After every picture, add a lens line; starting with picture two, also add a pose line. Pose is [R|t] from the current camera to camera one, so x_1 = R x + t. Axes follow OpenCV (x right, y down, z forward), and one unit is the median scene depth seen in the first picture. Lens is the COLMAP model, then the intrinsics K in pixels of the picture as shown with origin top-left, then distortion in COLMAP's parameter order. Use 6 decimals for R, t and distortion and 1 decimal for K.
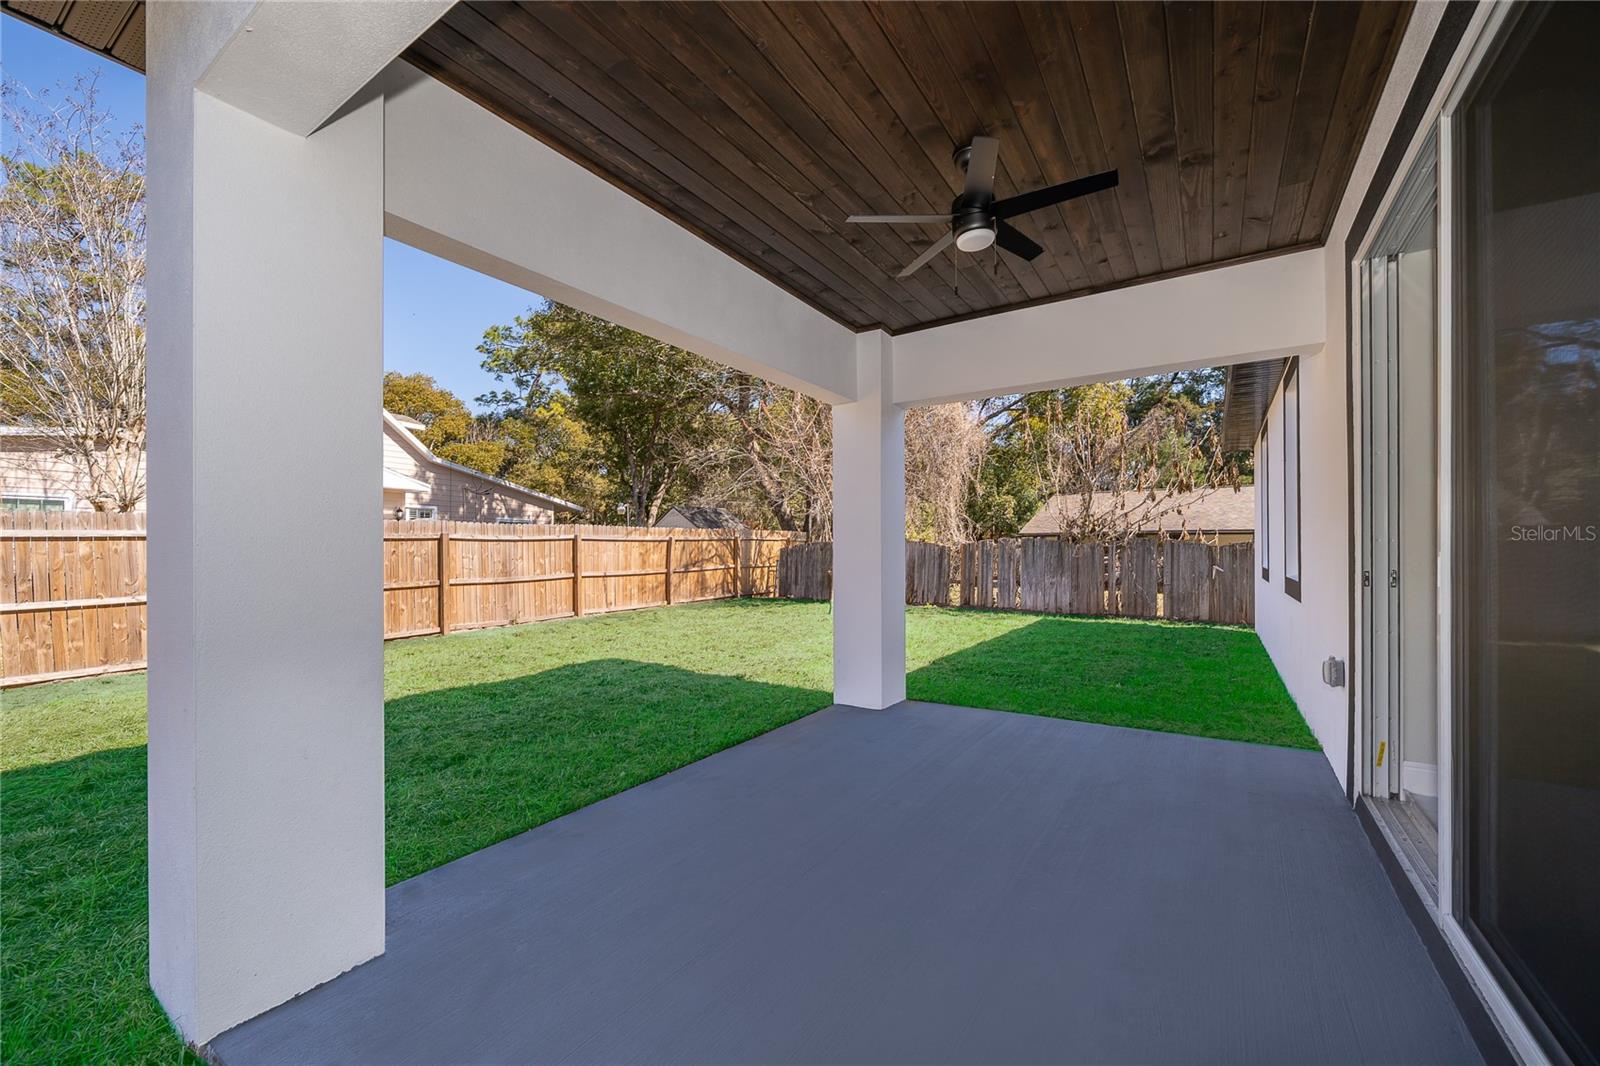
lens RADIAL K [[626.6, 0, 788.5], [0, 626.6, 556.0], [0, 0, 1]] dist [-0.000282, -0.000191]
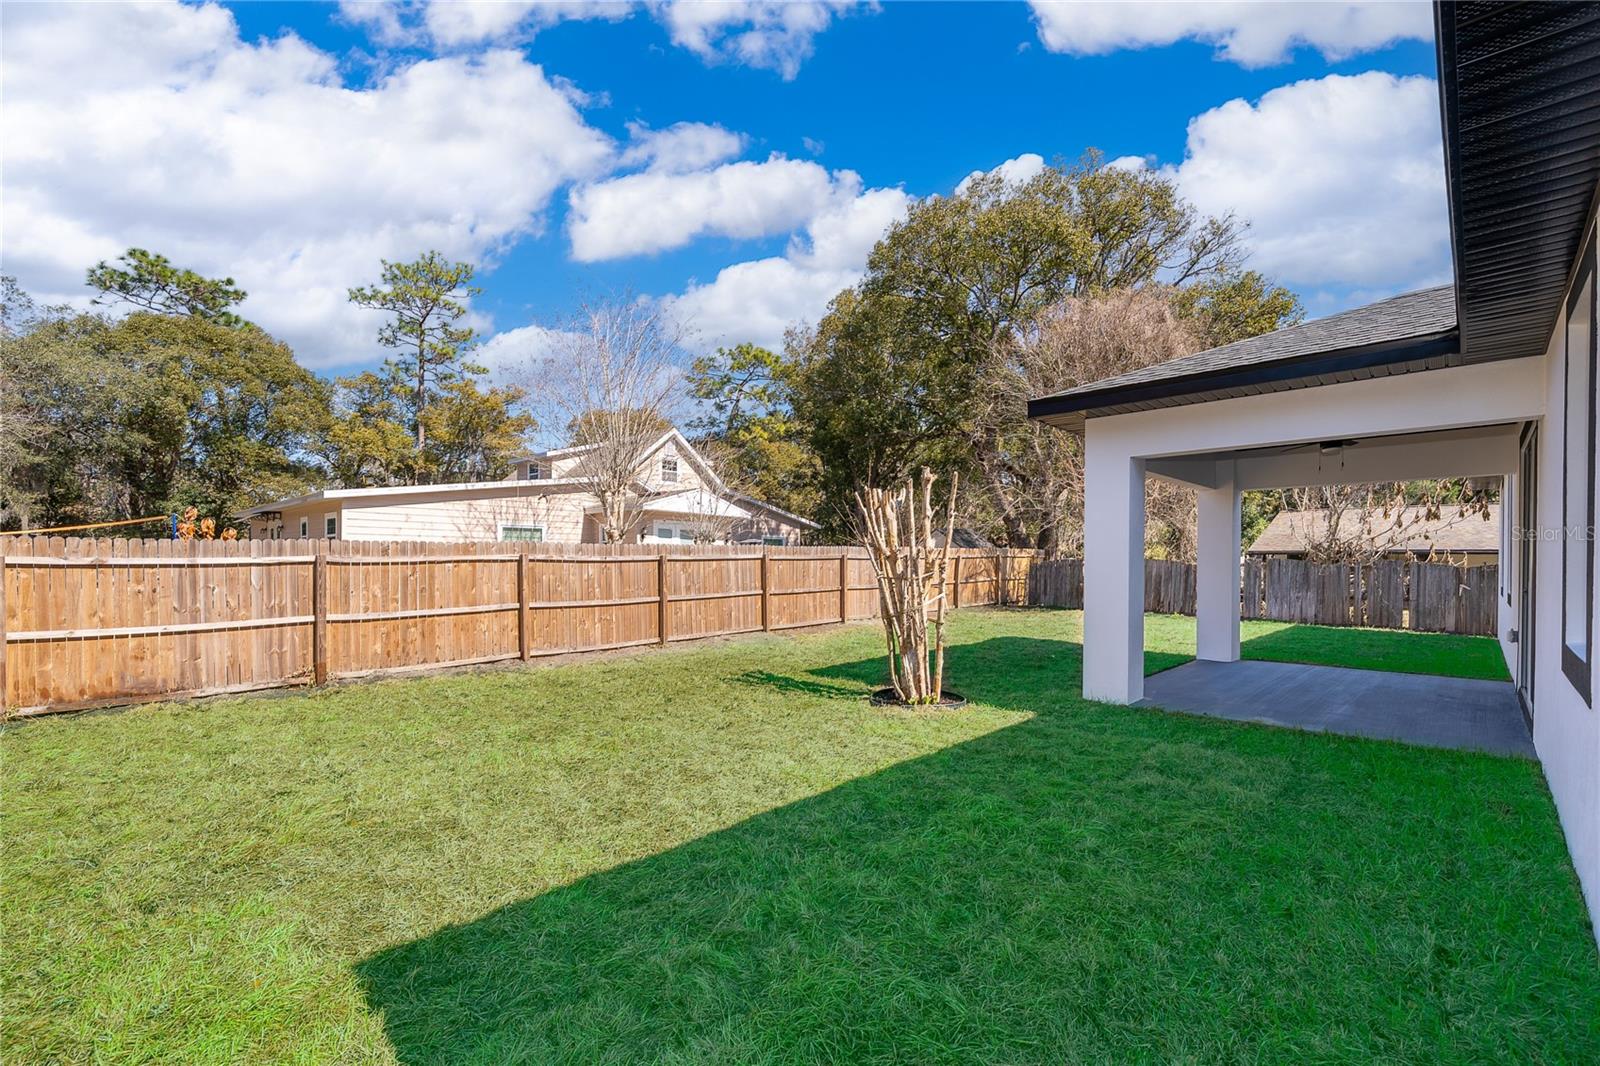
lens RADIAL K [[653.0, 0, 798.0], [0, 653.0, 571.3], [0, 0, 1]] dist [-0.000386, -0.000173]
pose [[0.978682, 0.011294, -0.205069, -0.216083], [-0.009747, 0.999916, 0.008553, -0.005720], [0.205148, -0.006372, 0.978710, -0.341815]]
